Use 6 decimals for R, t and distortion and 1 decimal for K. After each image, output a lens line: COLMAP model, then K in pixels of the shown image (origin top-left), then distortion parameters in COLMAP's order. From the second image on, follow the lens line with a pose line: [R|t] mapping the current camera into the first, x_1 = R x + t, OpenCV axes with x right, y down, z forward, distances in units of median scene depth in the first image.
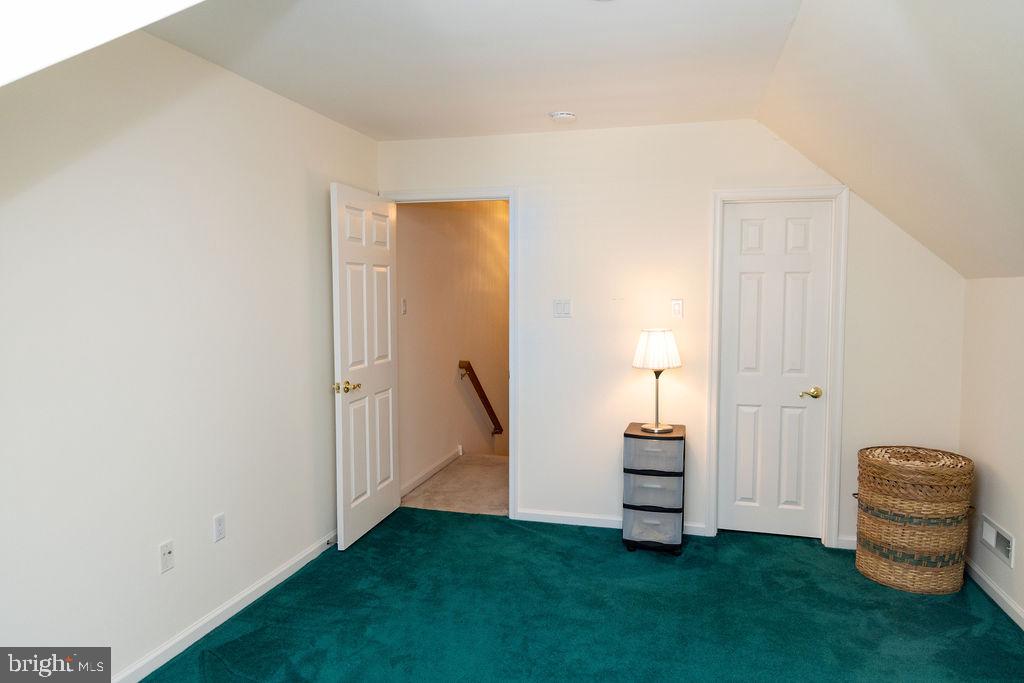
lens RADIAL K [[705.0, 0, 513.2], [0, 705.0, 339.5], [0, 0, 1]] dist [0.010400, -0.002823]
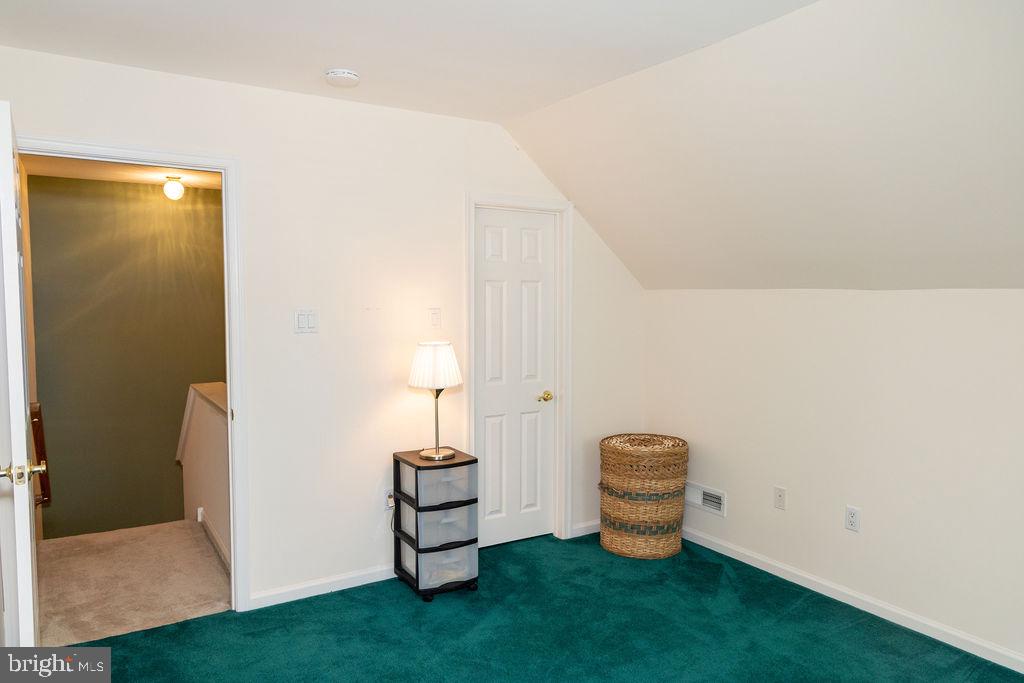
lens RADIAL K [[705.0, 0, 509.7], [0, 705.0, 341.8], [0, 0, 1]] dist [0.010400, -0.002823]
pose [[0.672603, -0.043504, 0.738723, -0.391933], [0.044844, 0.998832, 0.017992, -0.027860], [-0.738643, 0.021025, 0.673769, 0.339277]]
